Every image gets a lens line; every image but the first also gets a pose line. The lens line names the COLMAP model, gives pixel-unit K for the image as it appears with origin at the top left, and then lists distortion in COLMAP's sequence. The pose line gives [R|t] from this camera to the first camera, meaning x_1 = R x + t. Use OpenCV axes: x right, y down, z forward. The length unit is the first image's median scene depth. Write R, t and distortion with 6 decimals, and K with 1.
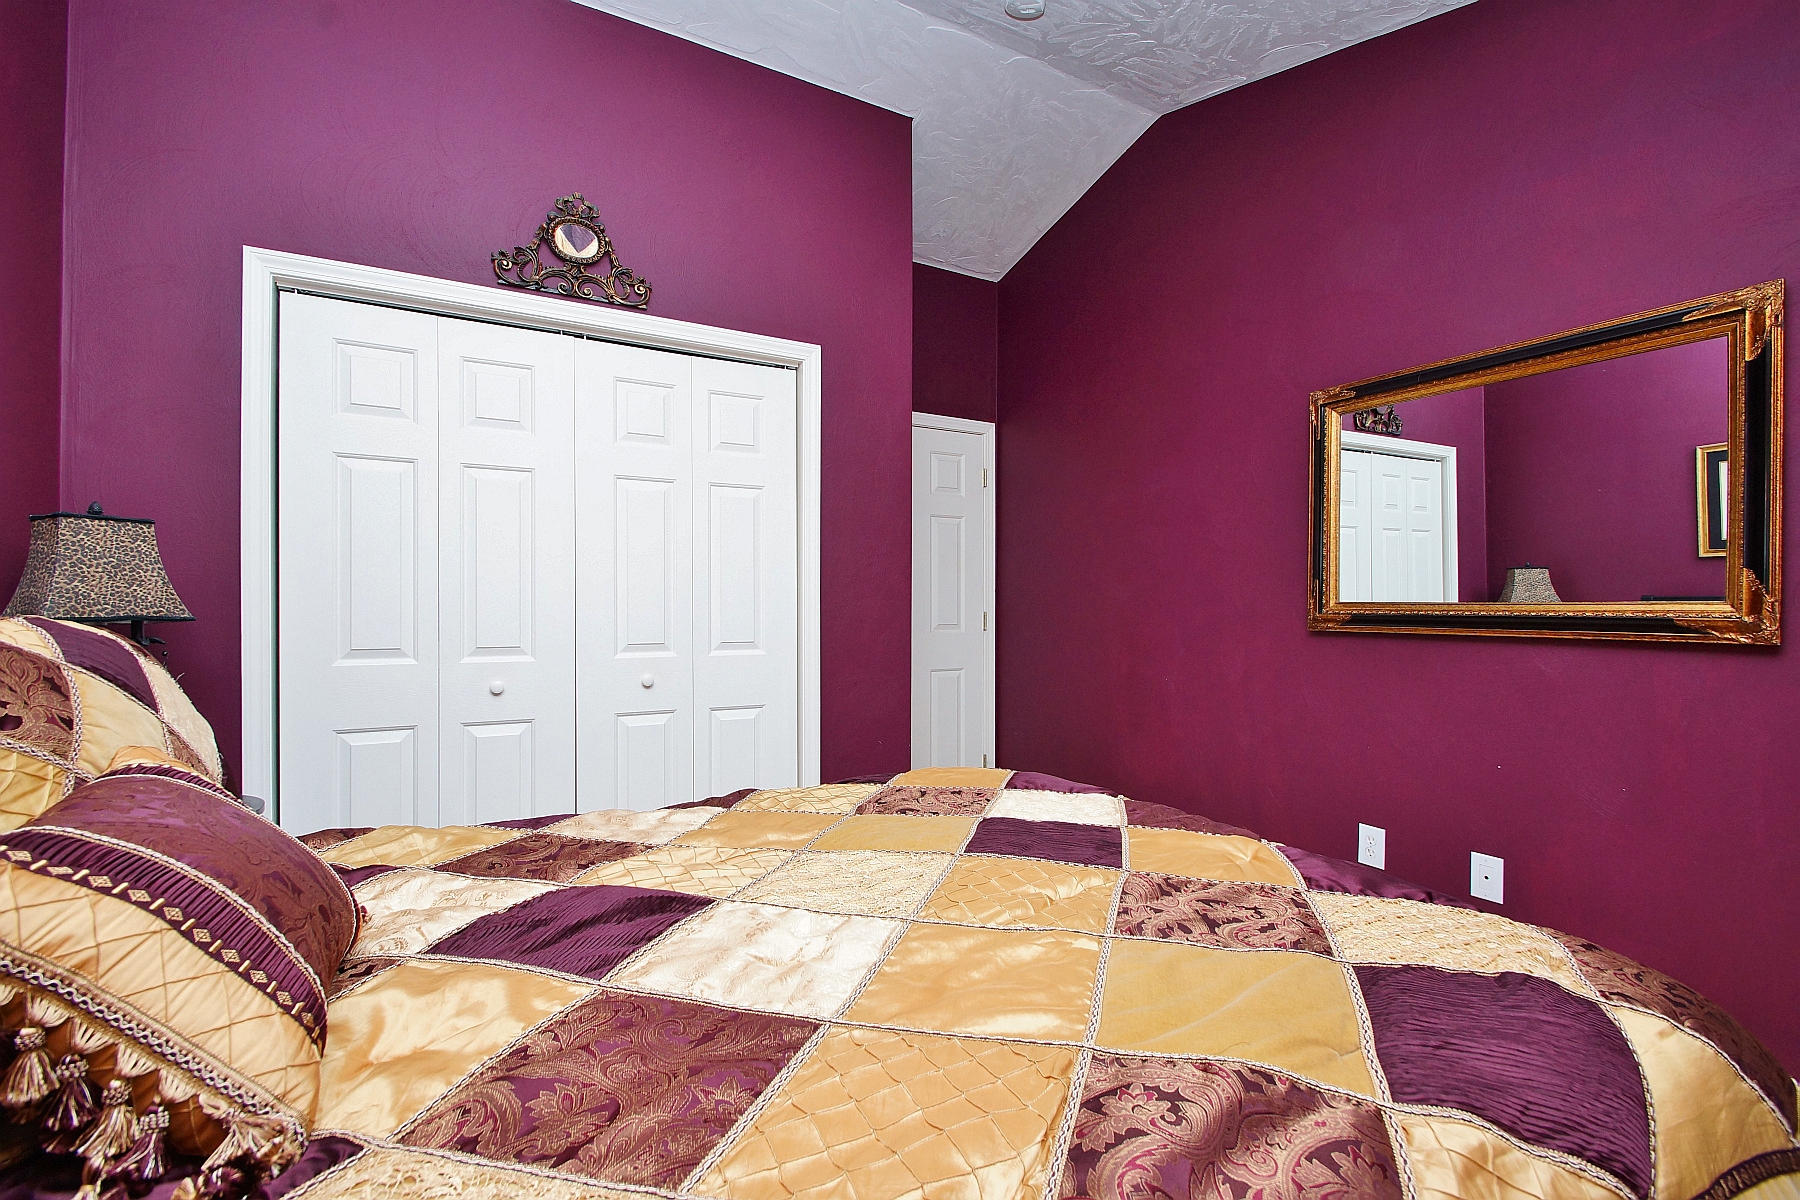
lens RADIAL K [[795.7, 0, 894.5], [0, 795.7, 612.8], [0, 0, 1]] dist [0.017055, -0.017912]
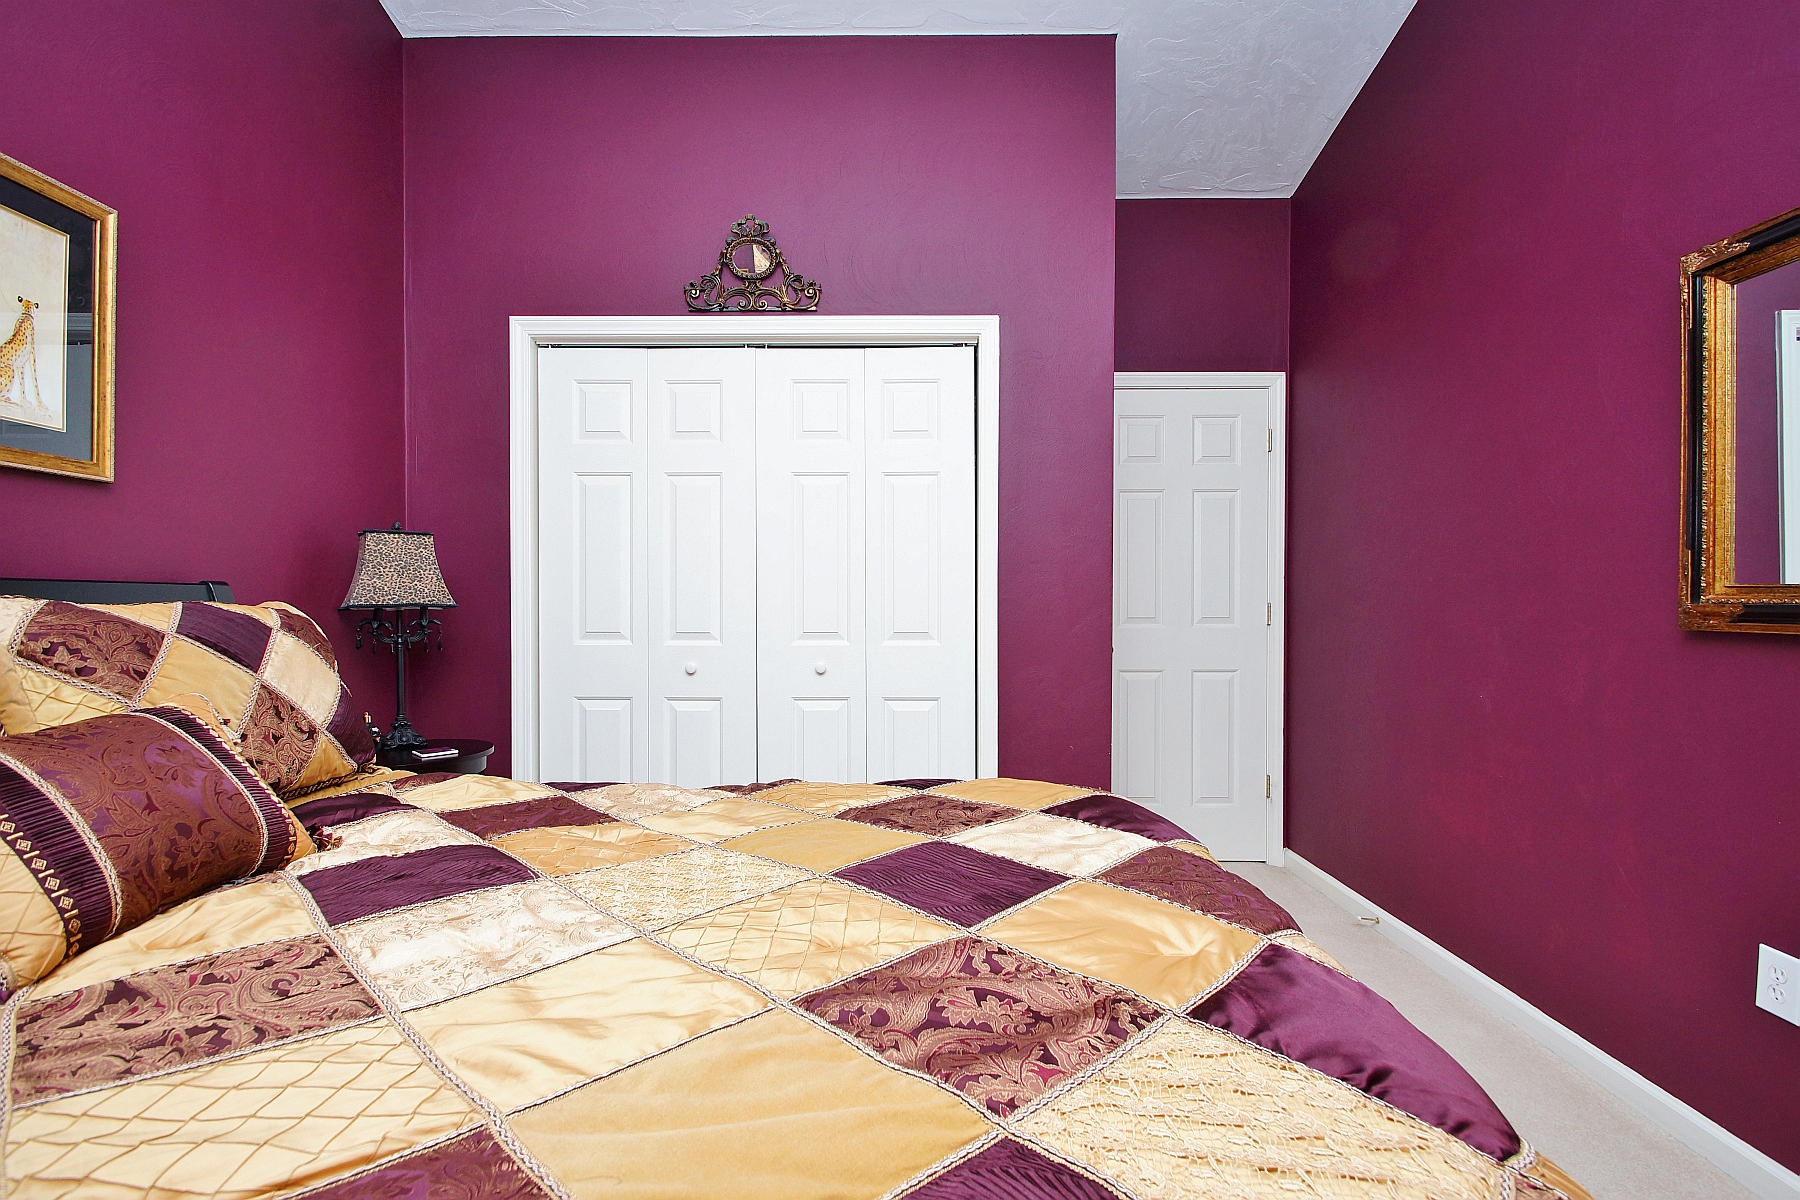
lens RADIAL K [[795.7, 0, 894.5], [0, 795.7, 612.8], [0, 0, 1]] dist [0.017055, -0.017912]
pose [[0.870962, 0.006426, -0.491308, 0.300025], [-0.002398, 0.999958, 0.008828, 0.004205], [0.491344, -0.006510, 0.870941, 0.147175]]
